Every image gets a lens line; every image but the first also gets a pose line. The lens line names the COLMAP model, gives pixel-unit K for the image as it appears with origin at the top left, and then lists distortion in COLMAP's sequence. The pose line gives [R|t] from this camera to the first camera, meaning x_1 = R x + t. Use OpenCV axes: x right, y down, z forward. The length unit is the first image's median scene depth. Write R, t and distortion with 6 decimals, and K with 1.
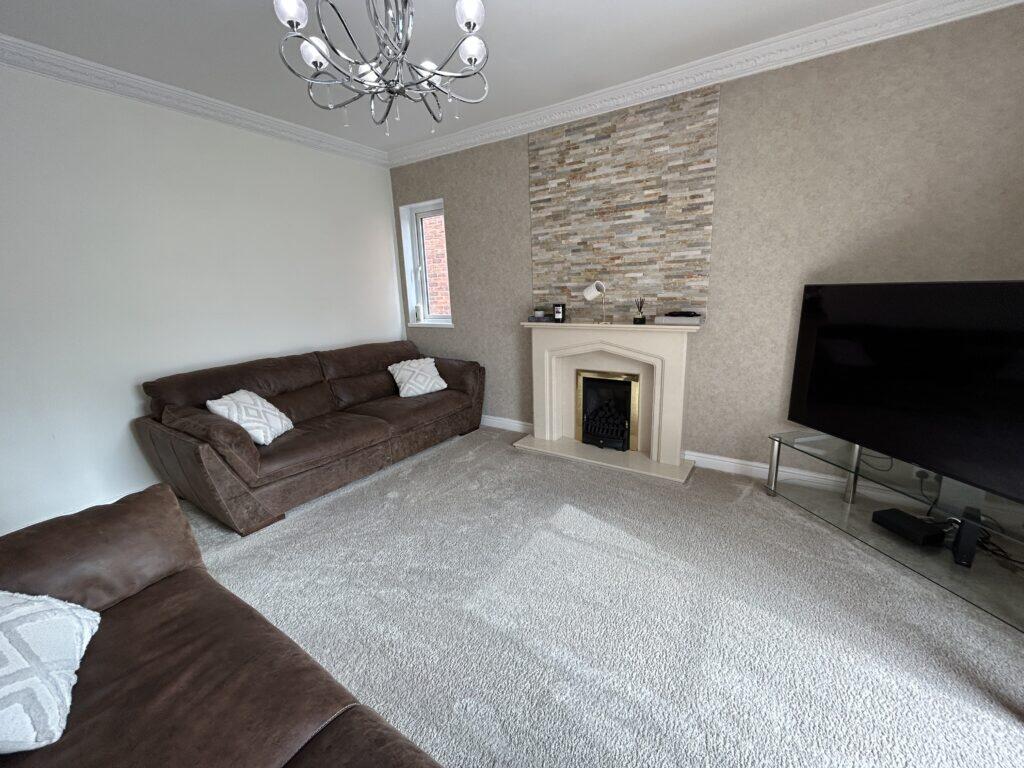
lens RADIAL K [[414.0, 0, 512.0], [0, 414.0, 384.0], [0, 0, 1]] dist [-0.001157, -0.000186]
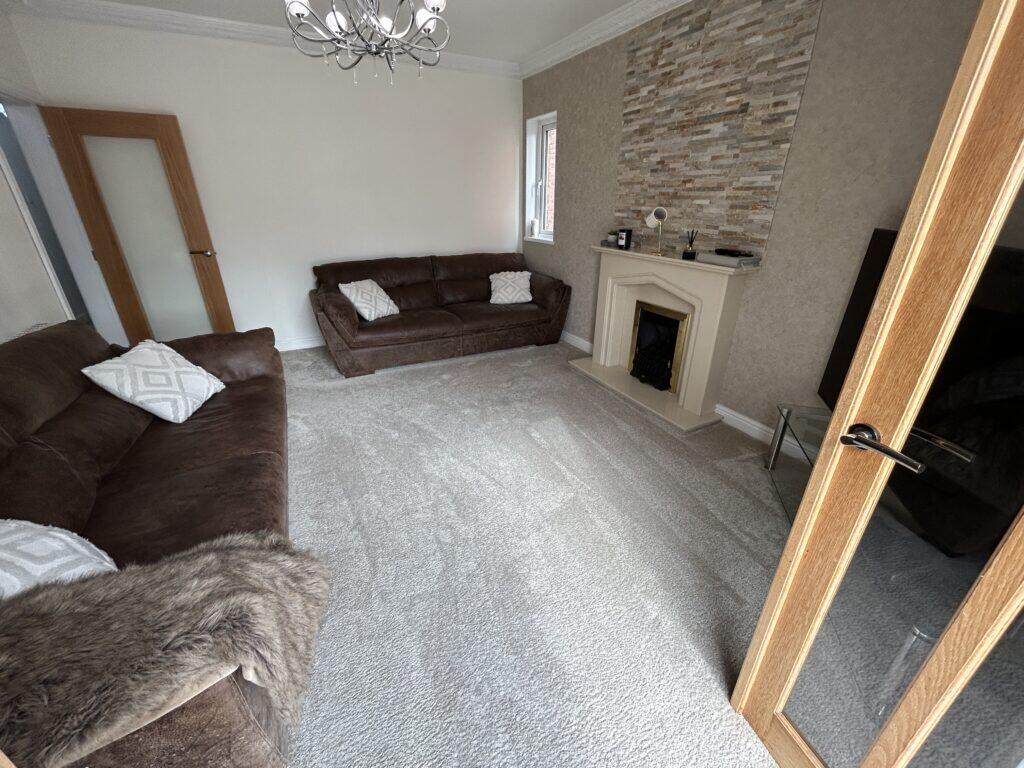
lens RADIAL K [[415.5, 0, 512.0], [0, 415.5, 384.0], [0, 0, 1]] dist [-0.014900, 0.012776]
pose [[0.871680, 0.230653, -0.432405, 0.417183], [-0.138410, 0.962268, 0.234273, -0.037965], [0.470125, -0.144362, 0.870714, -0.028981]]
